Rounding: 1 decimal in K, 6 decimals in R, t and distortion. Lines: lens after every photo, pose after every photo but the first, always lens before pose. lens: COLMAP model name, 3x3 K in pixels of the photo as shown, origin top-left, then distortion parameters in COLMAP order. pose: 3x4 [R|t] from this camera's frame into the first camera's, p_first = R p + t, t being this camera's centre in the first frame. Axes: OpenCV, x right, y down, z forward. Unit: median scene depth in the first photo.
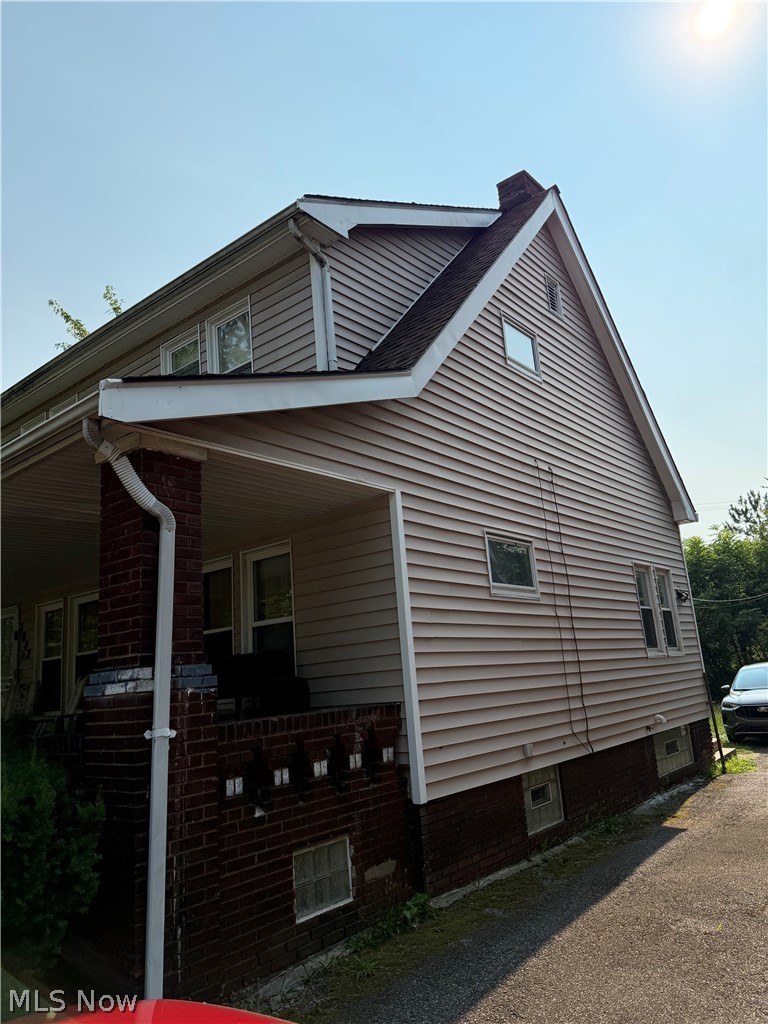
lens RADIAL K [[725.7, 0, 384.0], [0, 725.7, 512.0], [0, 0, 1]] dist [-0.000077, -0.077737]
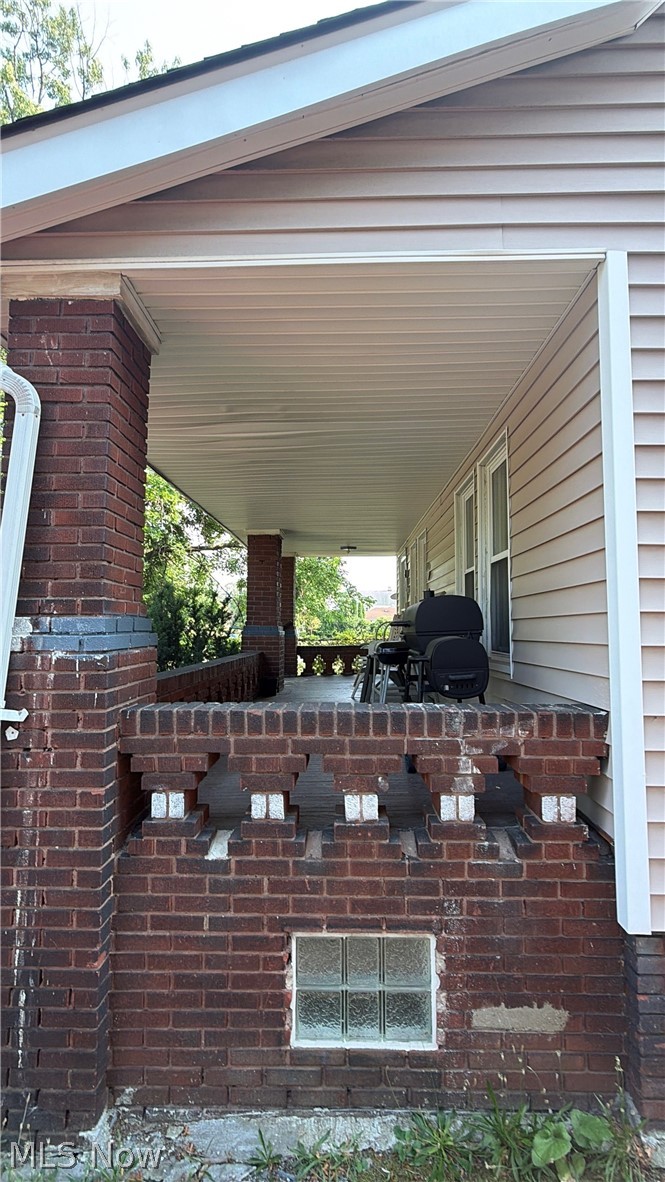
lens RADIAL K [[542.4, 0, 333.3], [0, 542.4, 605.6], [0, 0, 1]] dist [0.000861, -0.000288]
pose [[0.605530, 0.037959, -0.794916, 0.238091], [0.129489, 0.980851, 0.145477, 0.142319], [0.785217, -0.191024, 0.589020, 0.798147]]
